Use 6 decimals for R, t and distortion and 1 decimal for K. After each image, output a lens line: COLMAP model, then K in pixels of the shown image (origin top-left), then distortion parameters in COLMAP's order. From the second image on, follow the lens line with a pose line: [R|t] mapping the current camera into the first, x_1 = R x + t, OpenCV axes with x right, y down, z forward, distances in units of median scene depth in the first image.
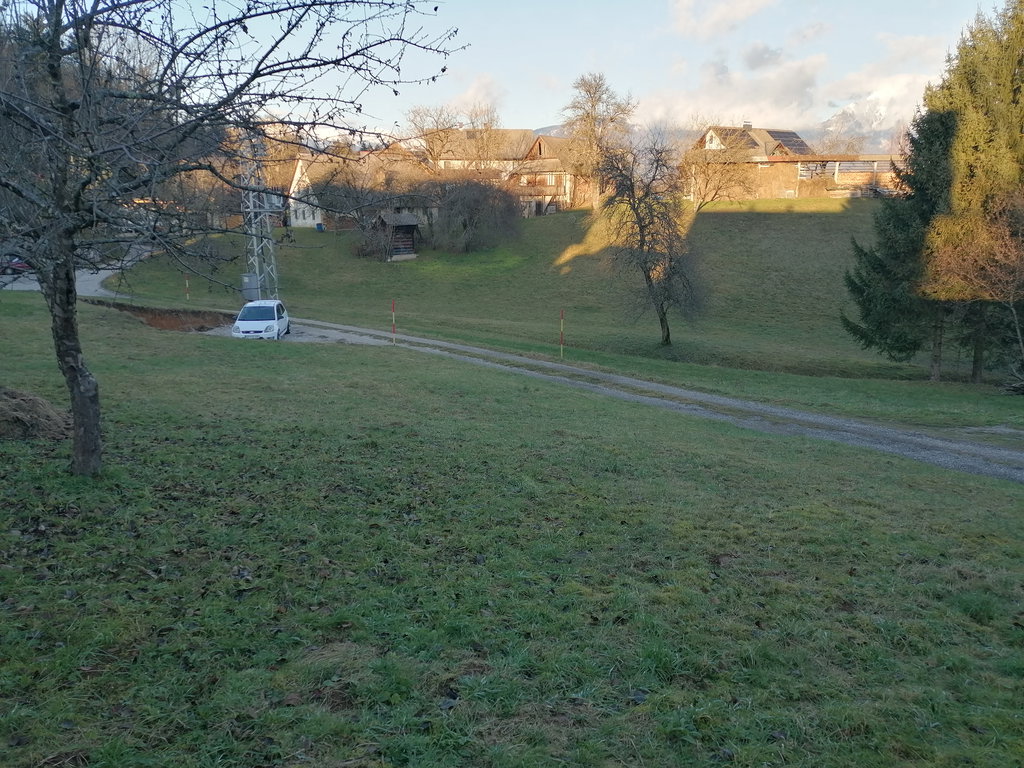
lens RADIAL K [[772.7, 0, 512.0], [0, 772.7, 384.0], [0, 0, 1]] dist [0.070644, -0.070156]
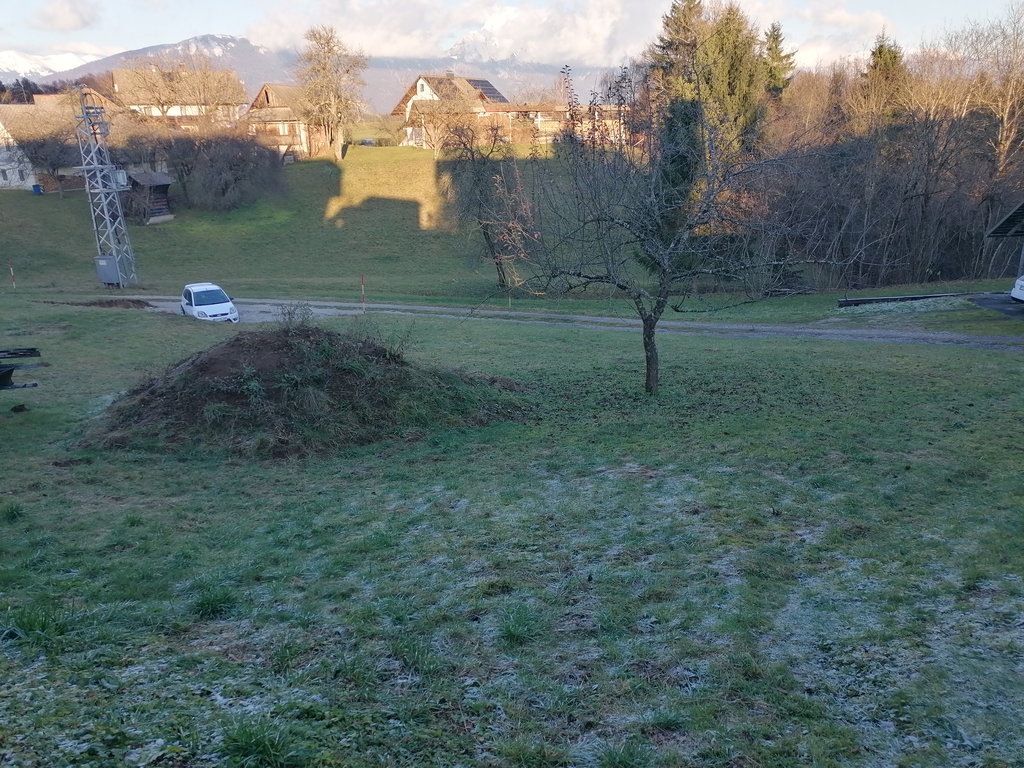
lens RADIAL K [[772.7, 0, 512.0], [0, 772.7, 384.0], [0, 0, 1]] dist [0.070644, -0.070156]
pose [[0.903963, -0.151188, 0.399992, -0.152223], [0.116757, 0.987133, 0.109250, -0.015822], [-0.411362, -0.052056, 0.909984, -0.061683]]
